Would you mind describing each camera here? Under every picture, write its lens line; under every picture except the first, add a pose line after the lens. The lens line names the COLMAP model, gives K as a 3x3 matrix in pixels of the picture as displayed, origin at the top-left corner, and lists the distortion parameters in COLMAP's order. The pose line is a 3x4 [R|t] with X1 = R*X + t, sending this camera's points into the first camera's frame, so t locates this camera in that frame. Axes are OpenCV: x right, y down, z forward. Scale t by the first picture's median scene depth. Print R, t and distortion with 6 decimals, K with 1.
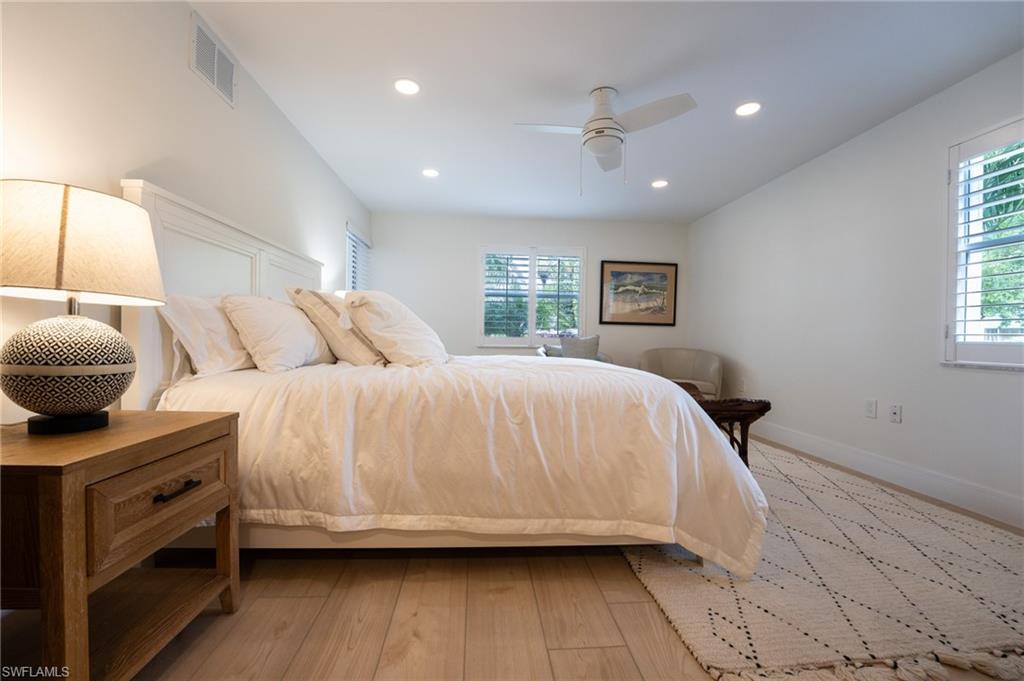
lens RADIAL K [[416.3, 0, 512.4], [0, 416.3, 341.0], [0, 0, 1]] dist [-0.025508, 0.001921]
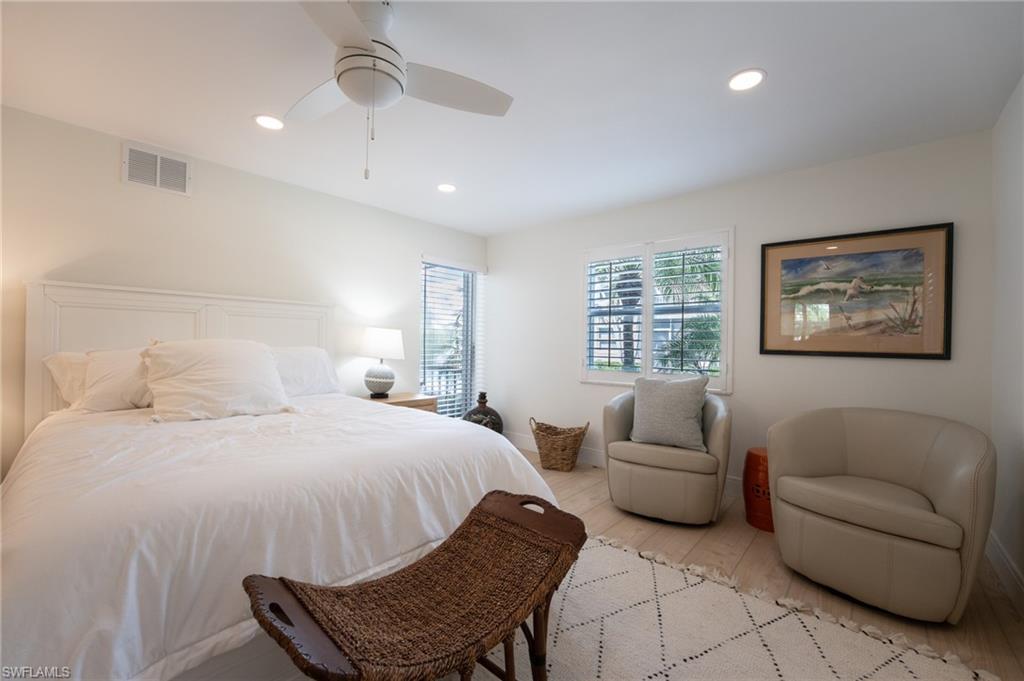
lens RADIAL K [[416.3, 0, 515.5], [0, 416.3, 341.6], [0, 0, 1]] dist [-0.025508, 0.001921]
pose [[0.696242, -0.006614, -0.717776, 0.383735], [-0.009256, 0.999792, -0.018190, -0.043897], [0.717747, 0.019309, 0.696036, 0.351933]]
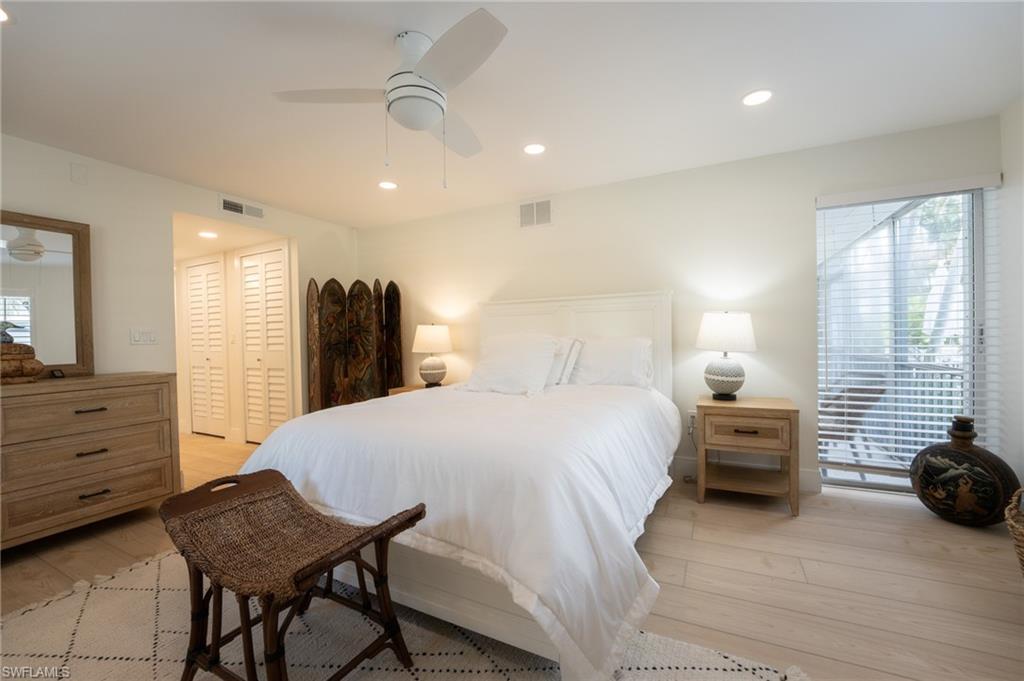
lens RADIAL K [[416.3, 0, 504.8], [0, 416.3, 344.0], [0, 0, 1]] dist [-0.025508, 0.001921]
pose [[-0.532620, 0.018407, -0.846154, 0.354633], [0.011581, 0.999828, 0.014460, -0.046429], [0.846275, -0.002098, -0.532742, 0.715330]]
